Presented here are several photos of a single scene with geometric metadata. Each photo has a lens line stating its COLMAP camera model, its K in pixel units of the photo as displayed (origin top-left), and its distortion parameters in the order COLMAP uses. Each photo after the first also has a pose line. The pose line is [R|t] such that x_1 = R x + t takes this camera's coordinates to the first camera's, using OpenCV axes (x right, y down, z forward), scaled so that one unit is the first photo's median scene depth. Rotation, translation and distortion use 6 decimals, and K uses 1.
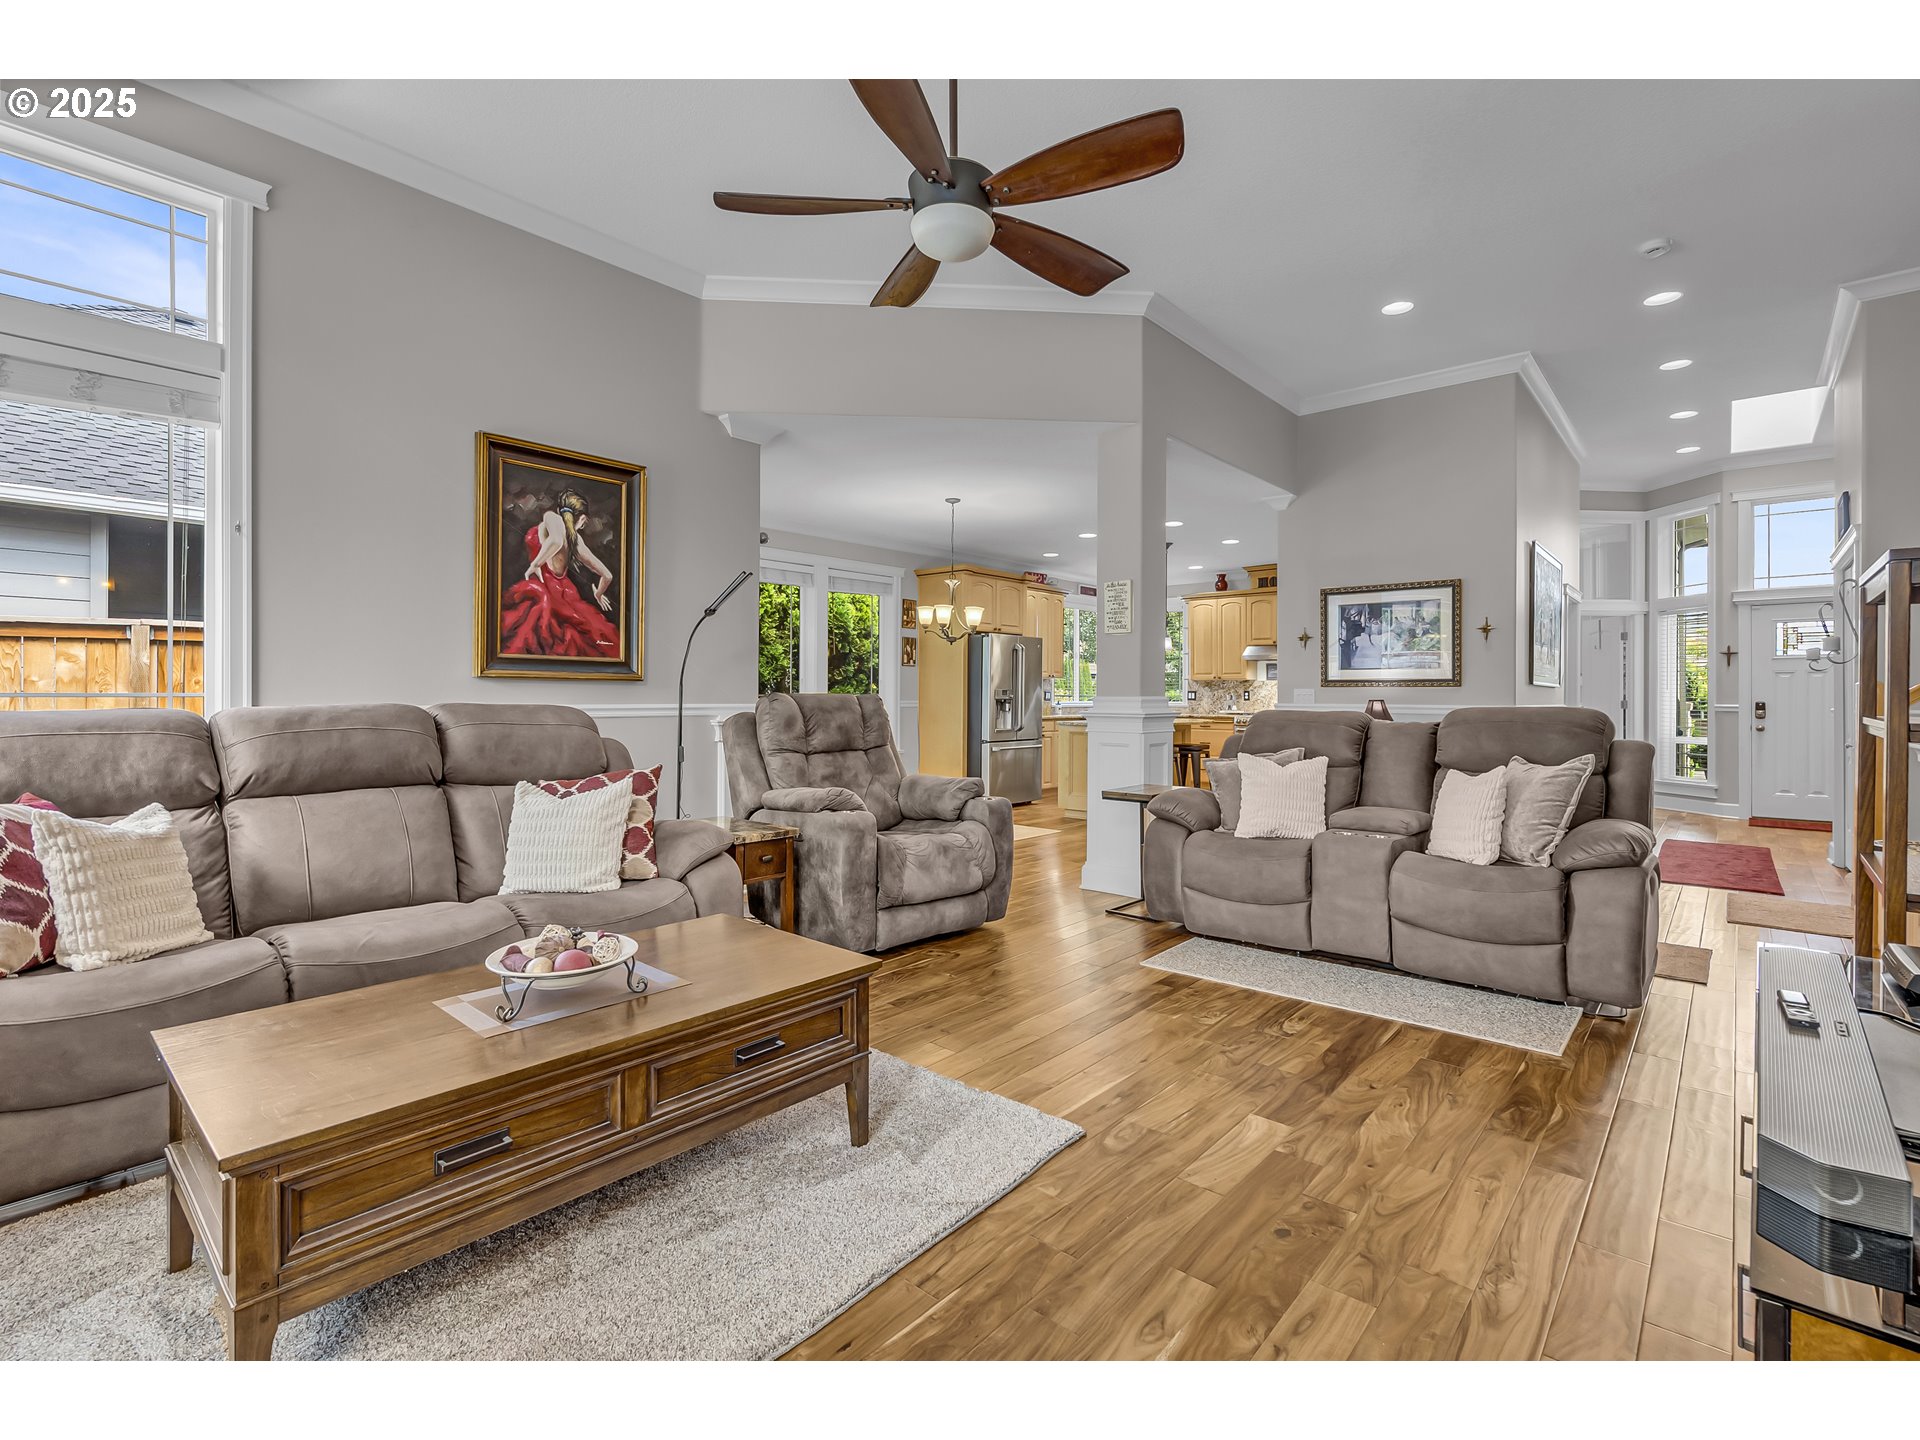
lens RADIAL K [[887.4, 0, 958.3], [0, 887.4, 699.6], [0, 0, 1]] dist [-0.004027, 0.001712]
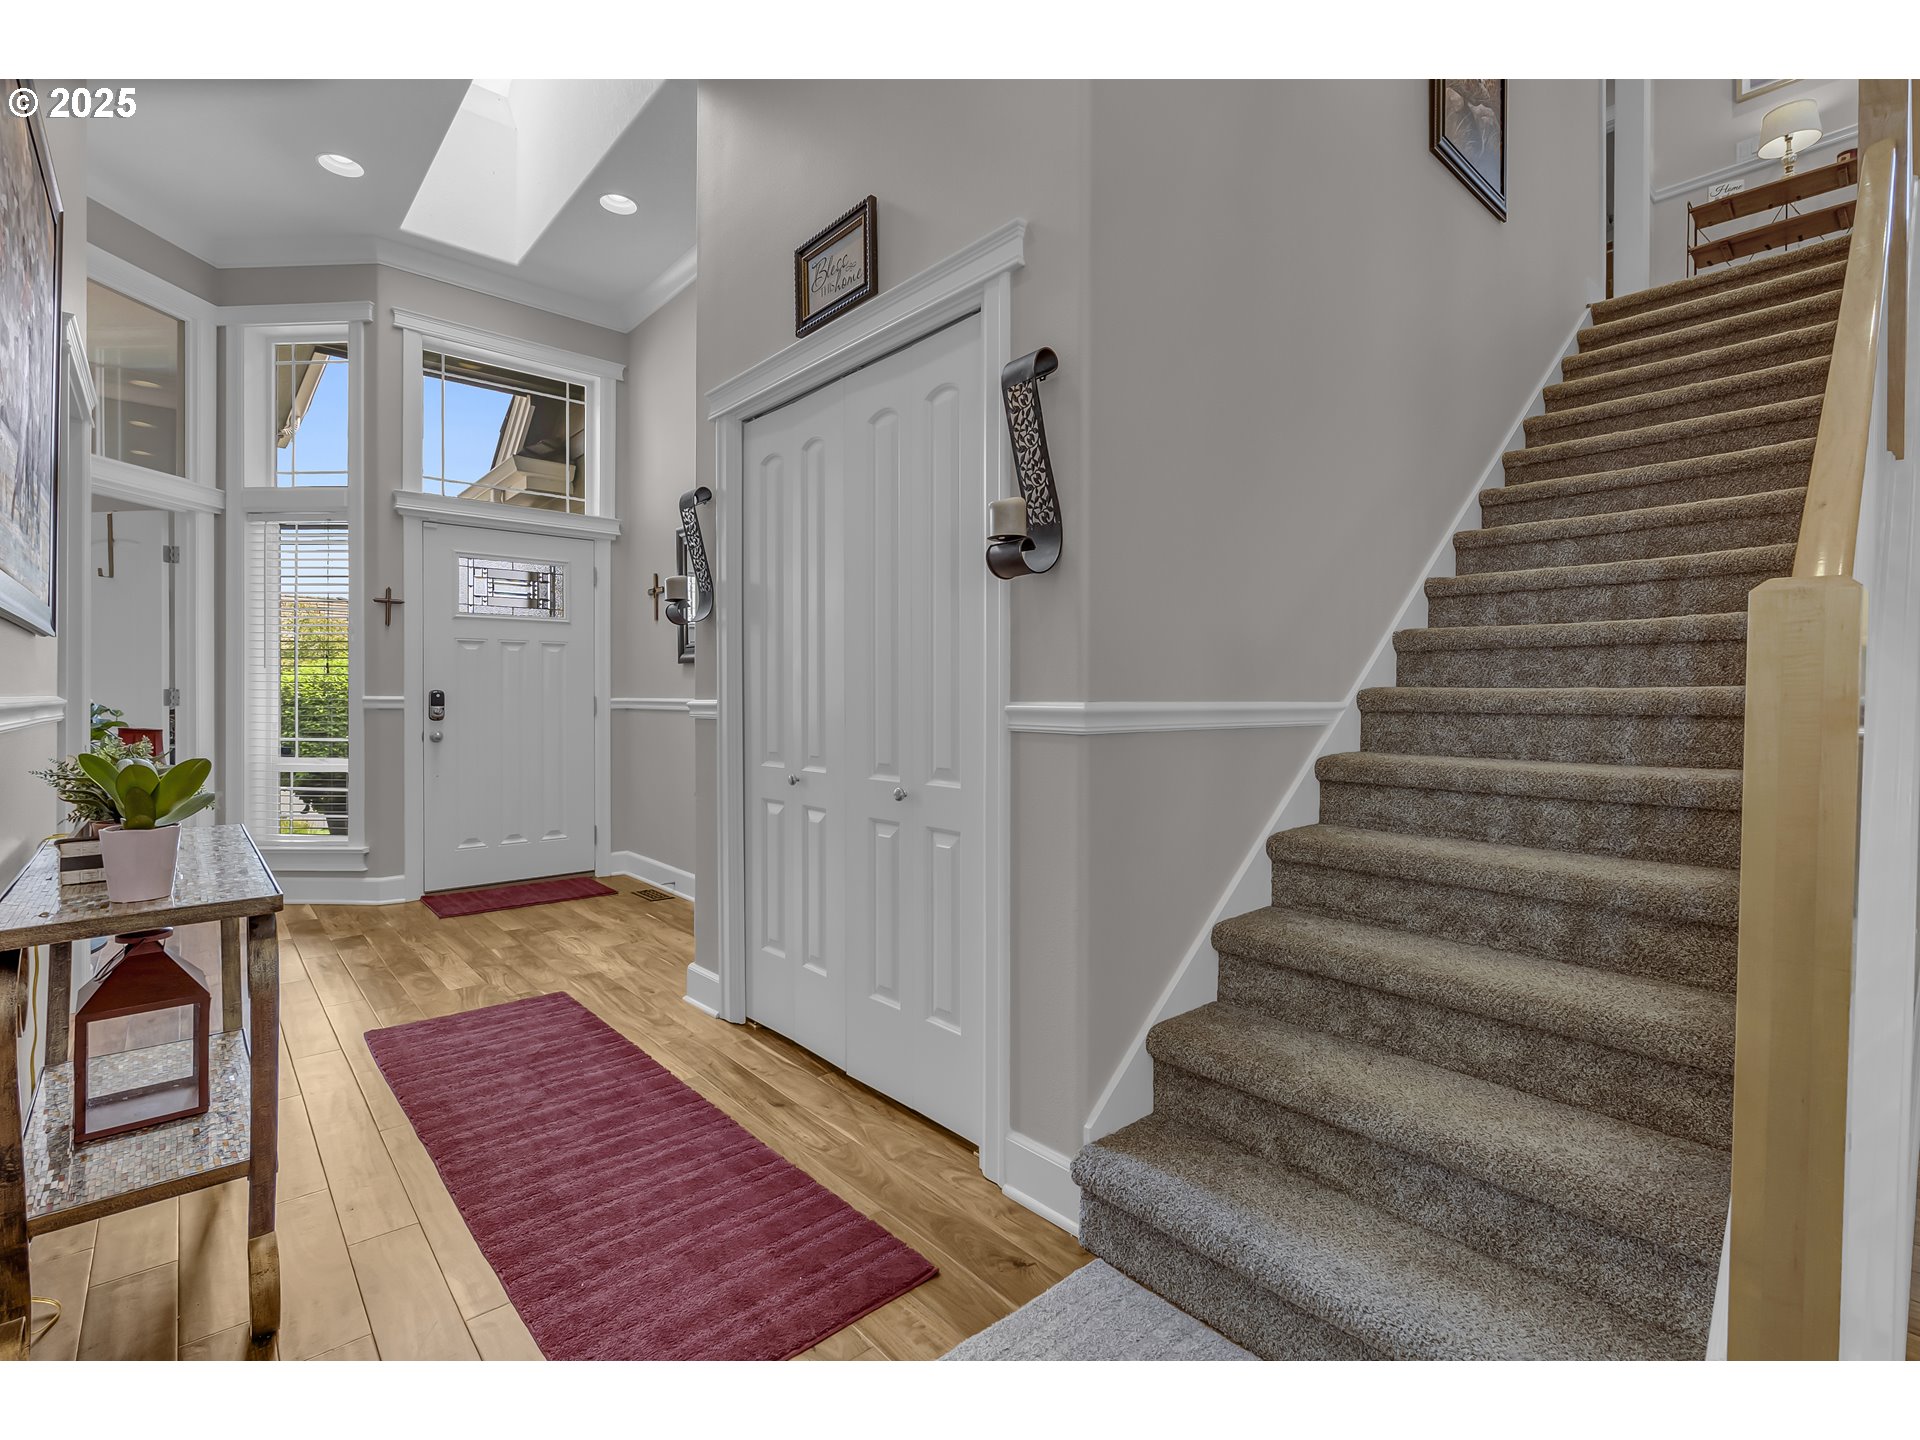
lens RADIAL K [[887.4, 0, 951.5], [0, 887.4, 701.1], [0, 0, 1]] dist [-0.004027, 0.001712]
pose [[0.126310, -0.008690, 0.991953, 0.353299], [0.001759, 0.999962, 0.008536, 0.004422], [-0.991989, 0.000667, 0.126320, 0.557774]]
